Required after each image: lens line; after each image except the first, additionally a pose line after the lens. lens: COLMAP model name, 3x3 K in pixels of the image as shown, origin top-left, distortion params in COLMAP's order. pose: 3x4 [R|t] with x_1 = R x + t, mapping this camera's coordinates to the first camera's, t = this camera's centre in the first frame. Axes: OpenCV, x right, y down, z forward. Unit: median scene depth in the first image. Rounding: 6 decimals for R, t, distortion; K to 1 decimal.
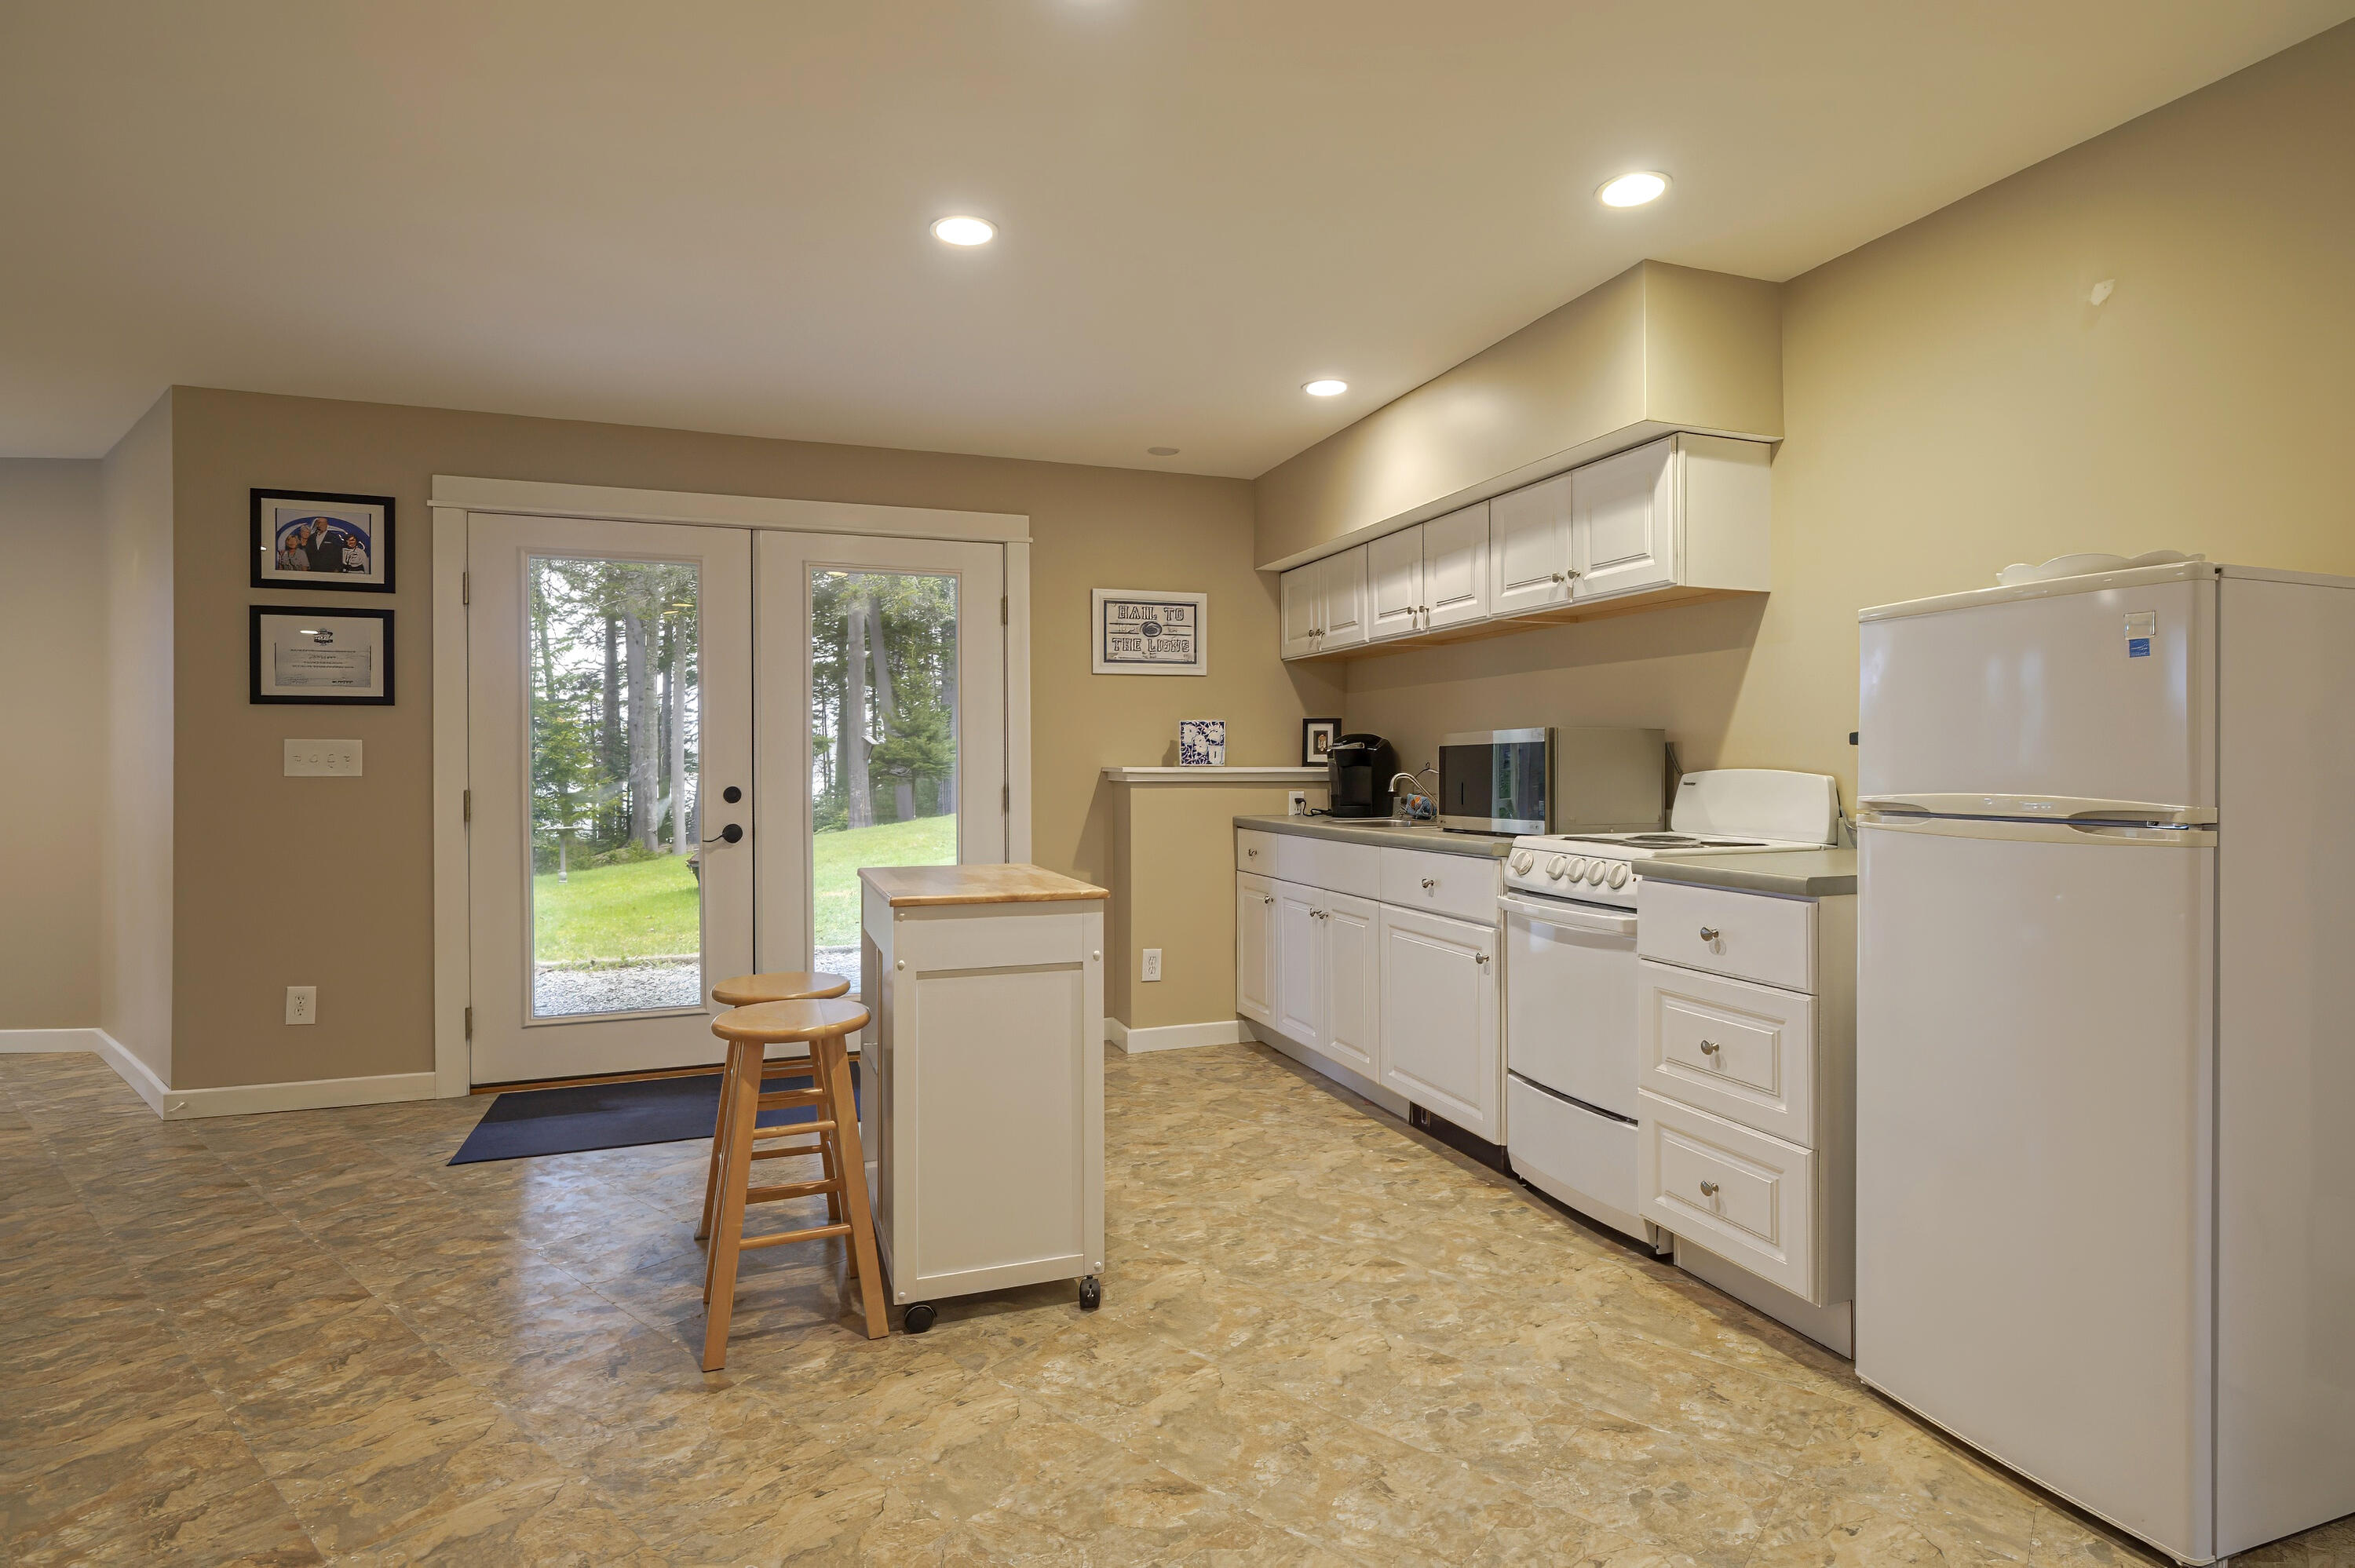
lens RADIAL K [[1169.1, 0, 1175.9], [0, 1169.1, 763.1], [0, 0, 1]] dist [-0.002662, 0.000686]
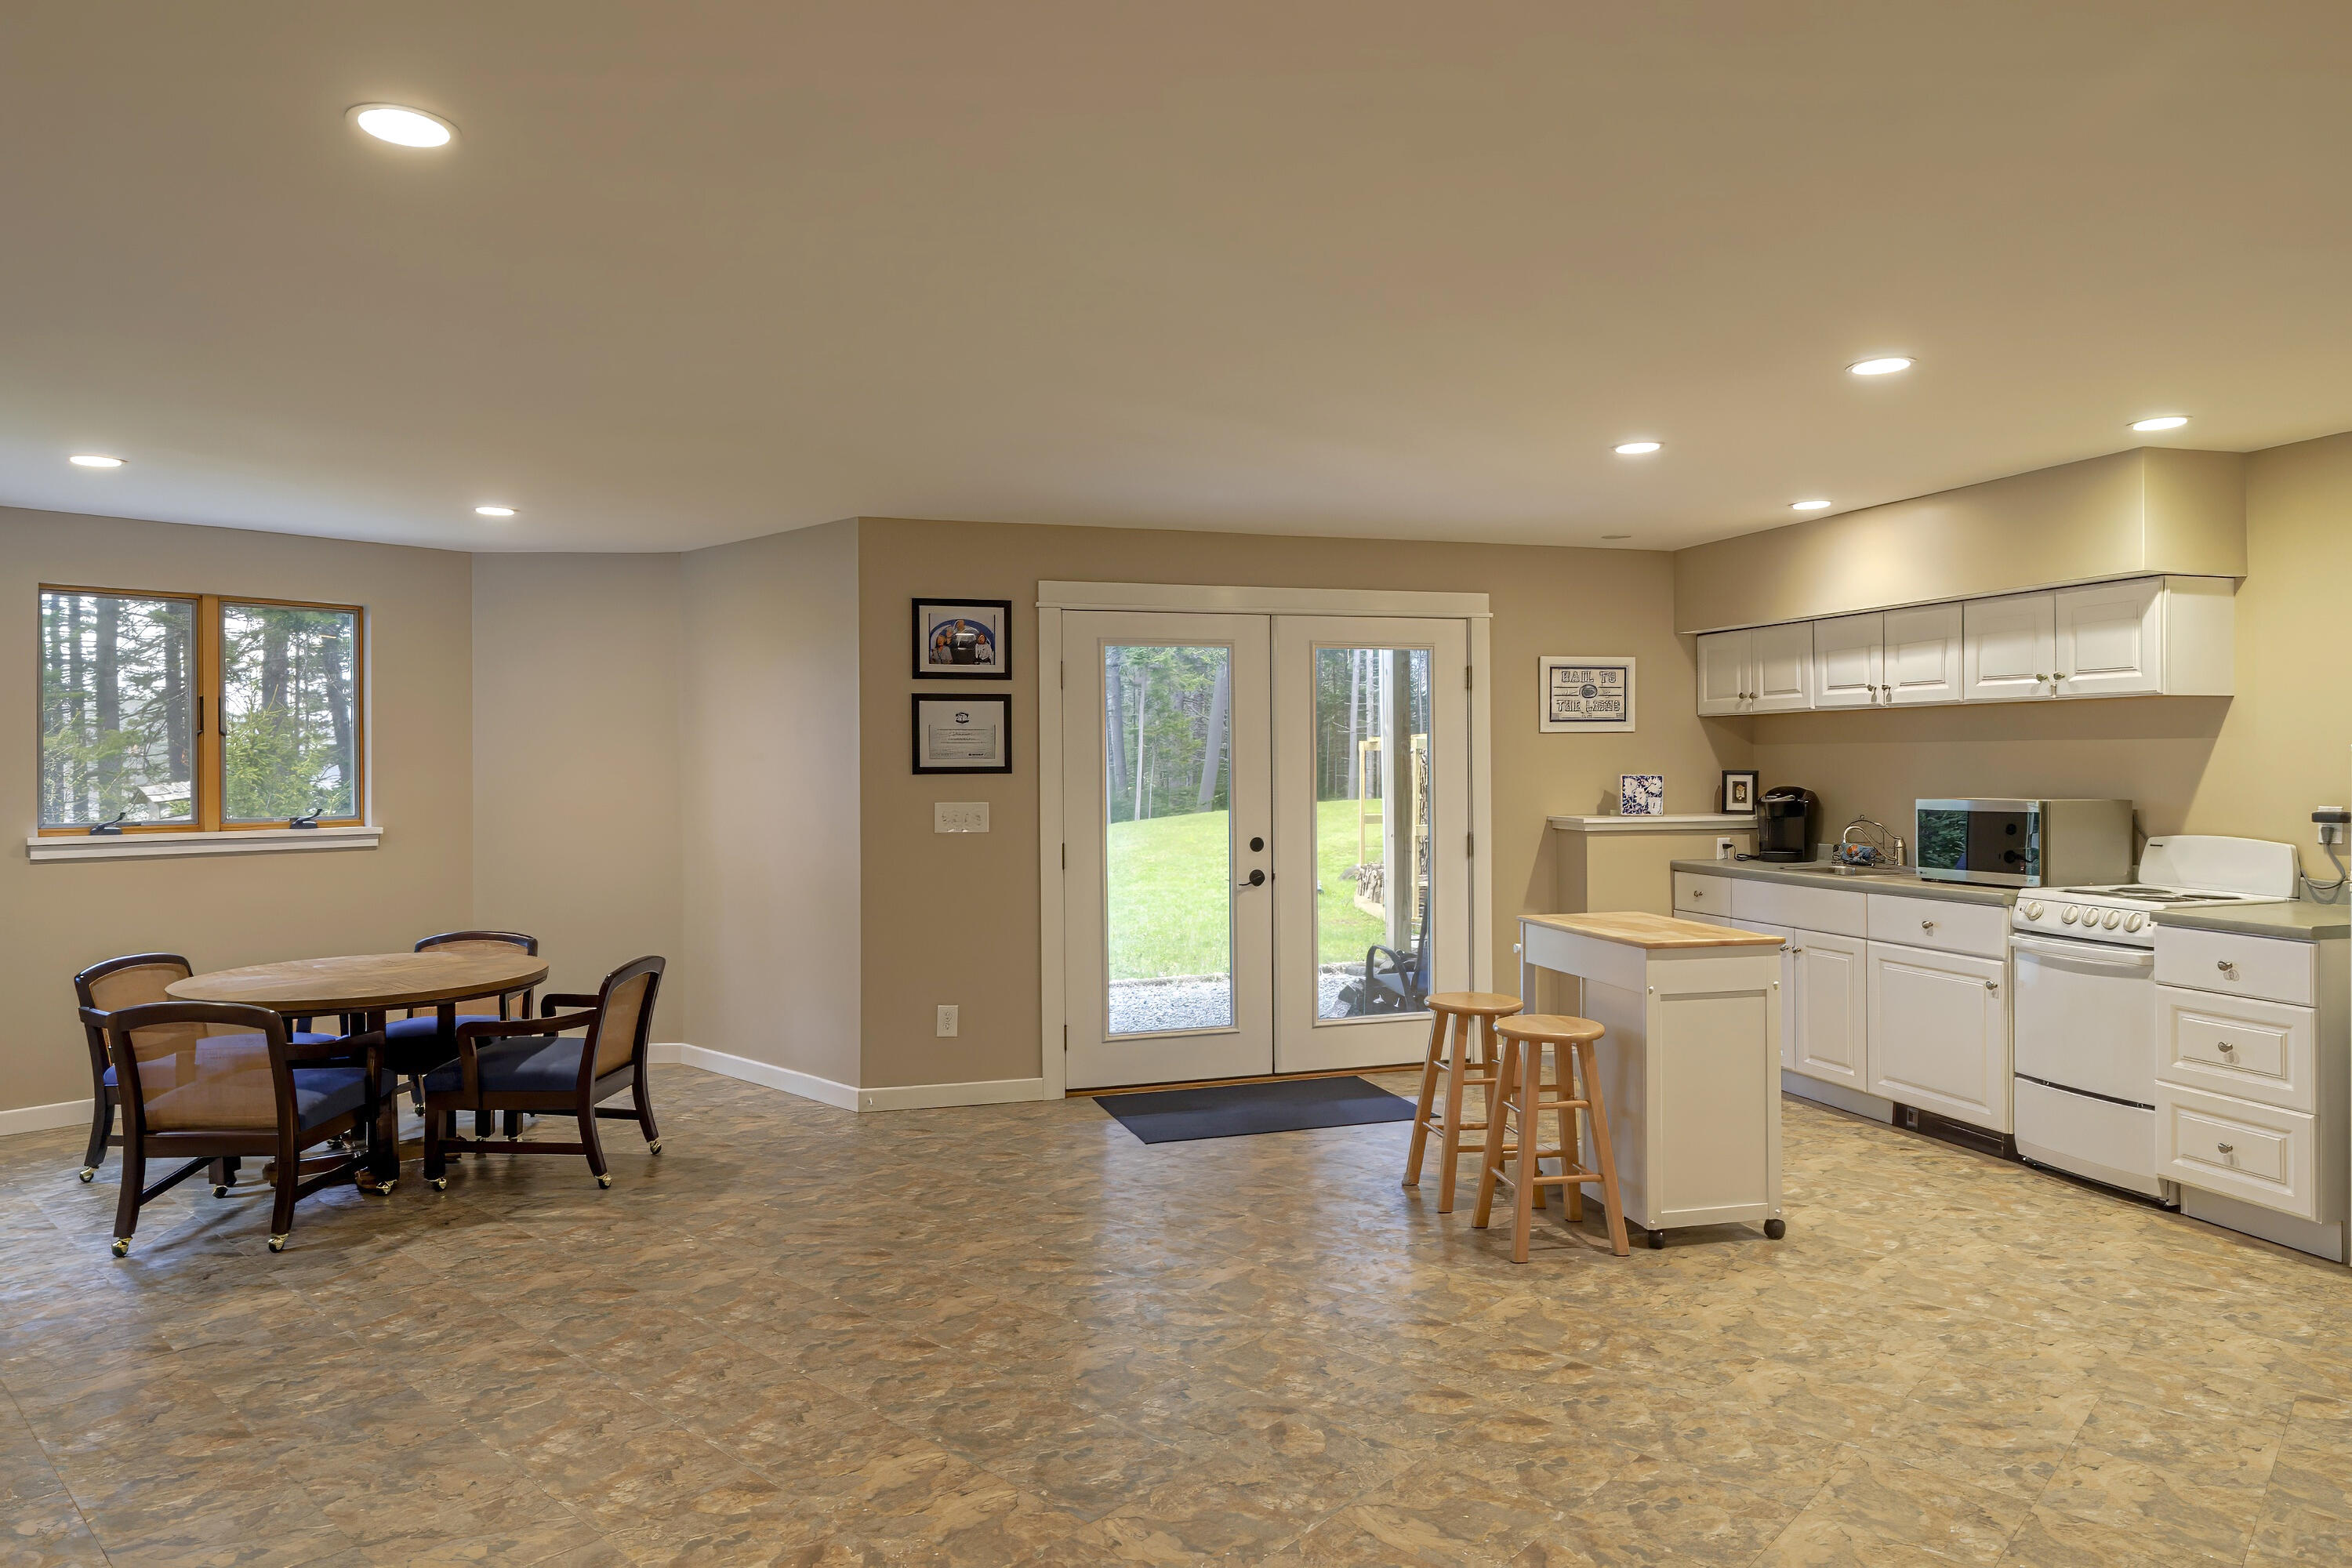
lens RADIAL K [[1436.2, 0, 1167.7], [0, 1436.2, 768.2], [0, 0, 1]] dist [0.003812, -0.000439]
pose [[0.998512, -0.002941, -0.054457, -0.496447], [0.003219, 0.999982, 0.005018, -0.071565], [0.054441, -0.005186, 0.998503, -0.547549]]
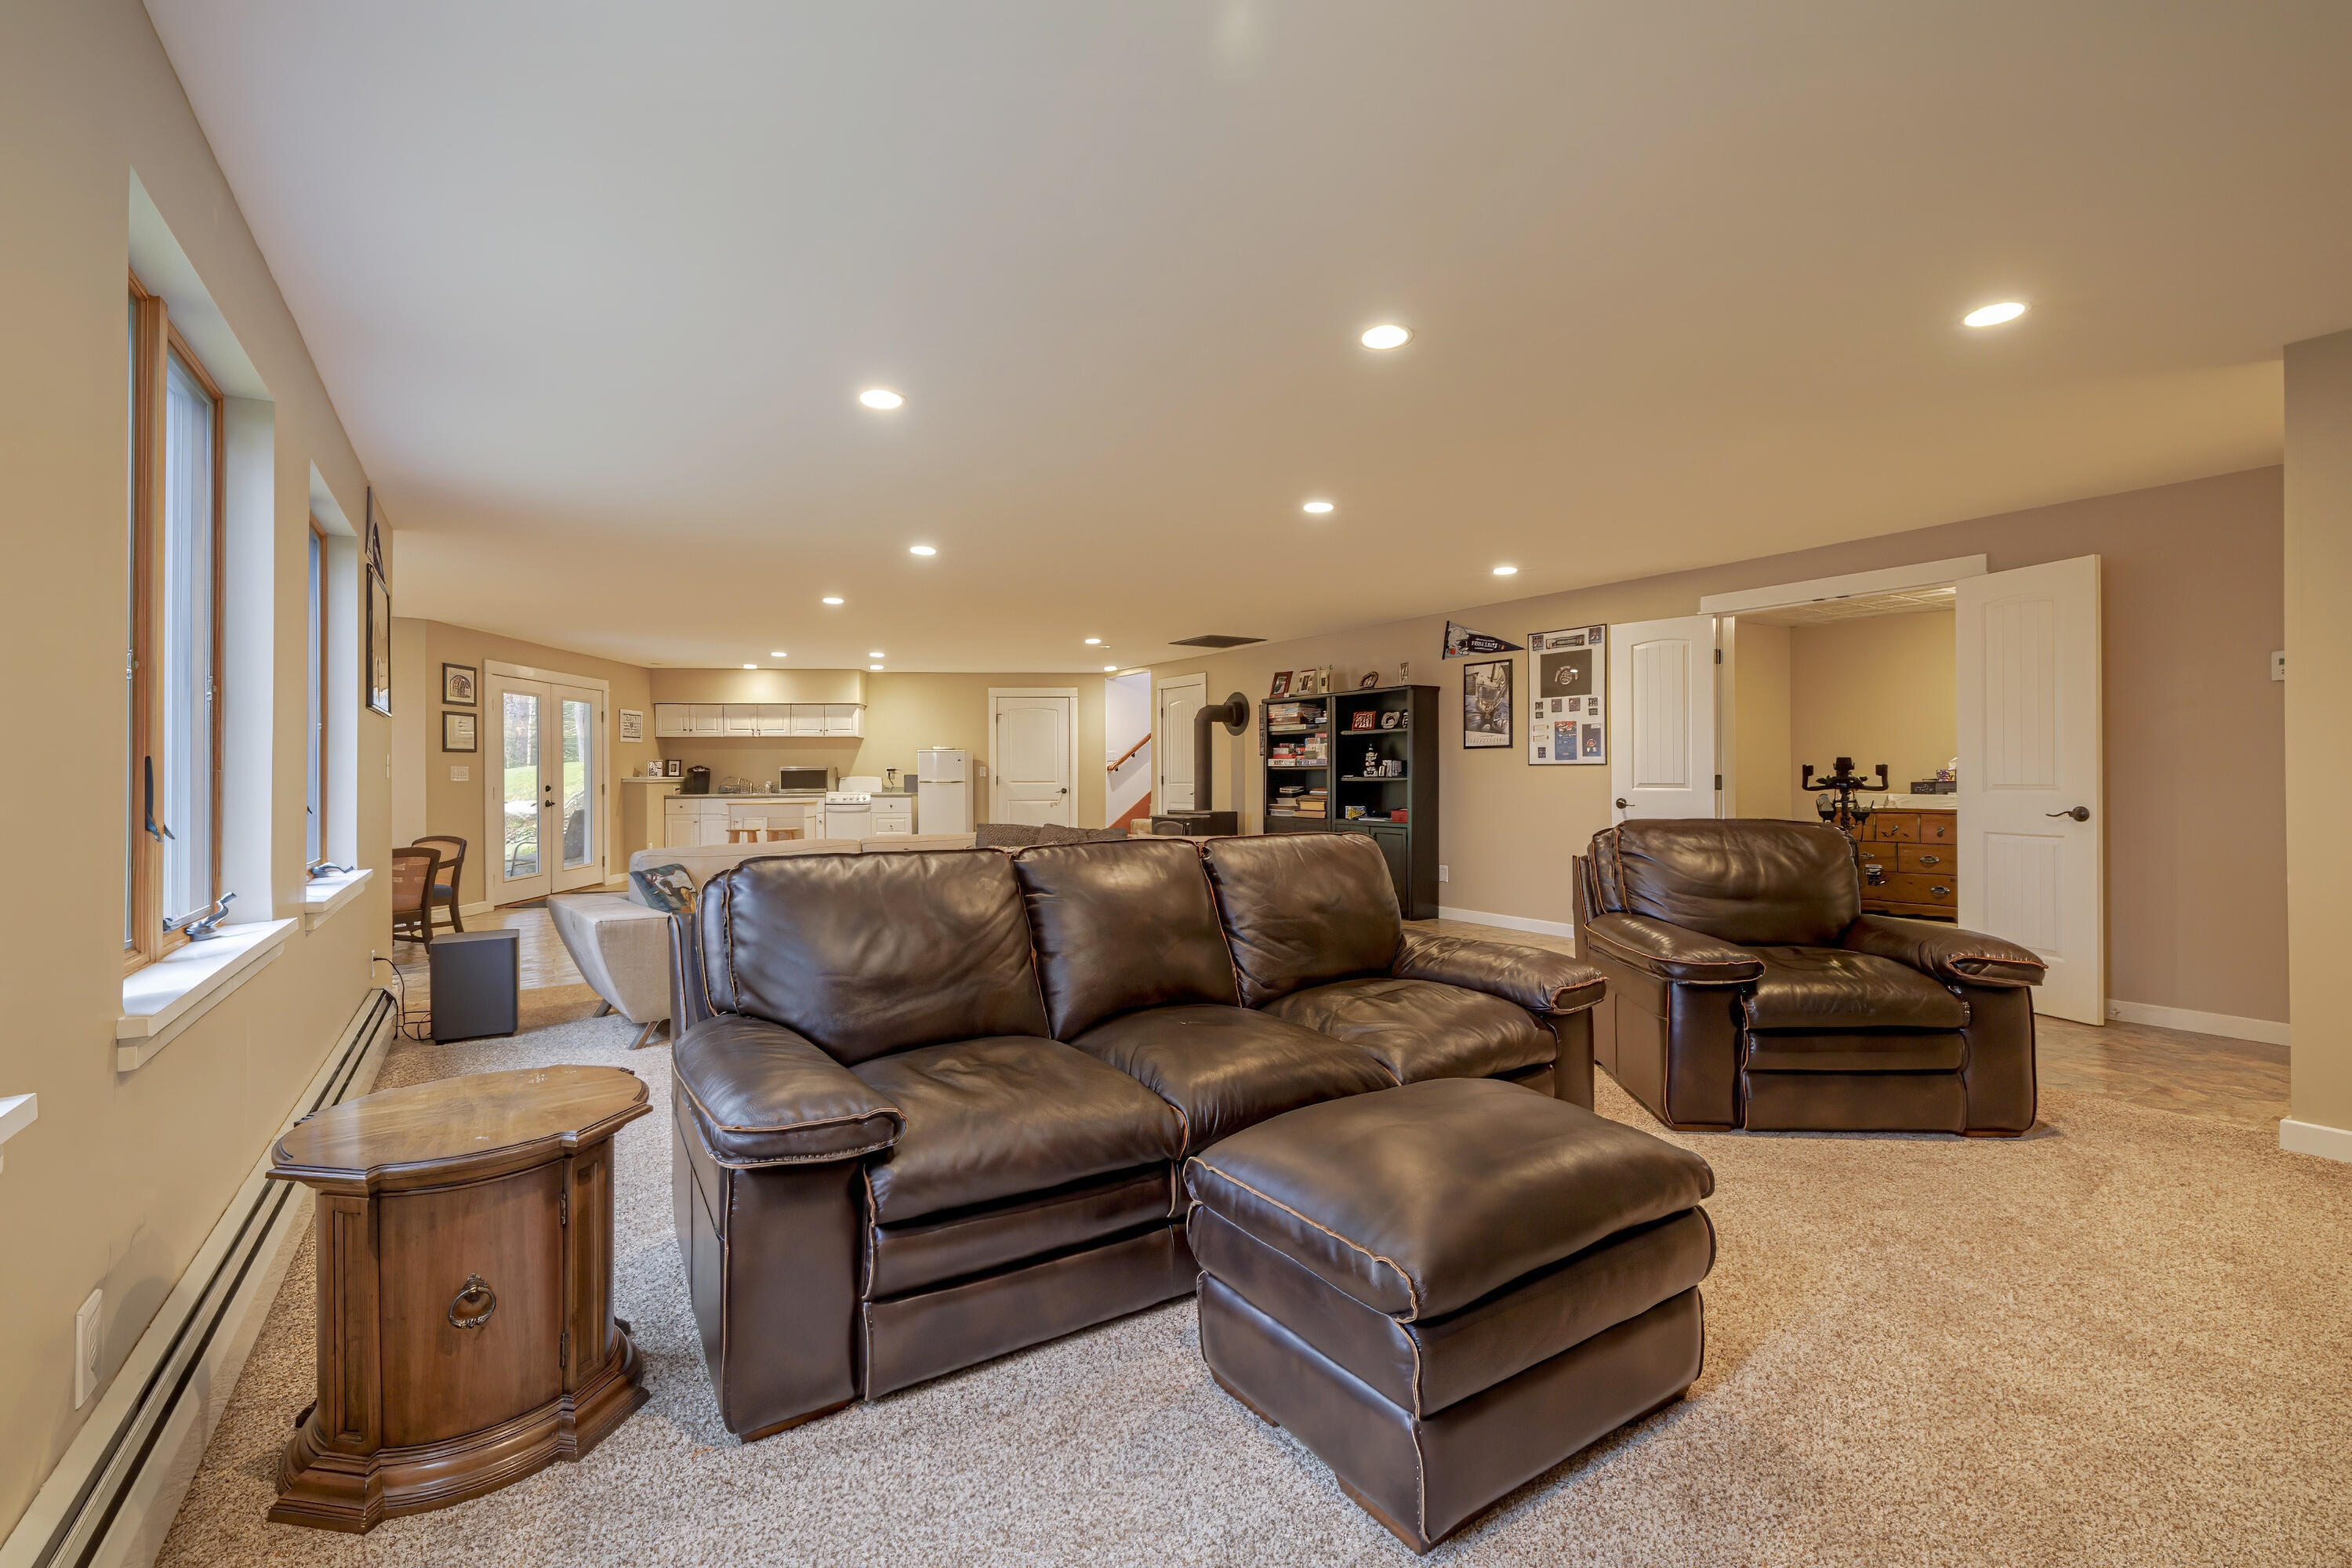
lens RADIAL K [[1003.8, 0, 1173.0], [0, 1003.8, 765.4], [0, 0, 1]] dist [-0.000005, -0.000011]
pose [[0.286199, 0.007457, 0.958141, -2.645965], [0.003498, 0.999955, -0.008828, 0.002599], [-0.958164, 0.005878, 0.286160, -1.178242]]
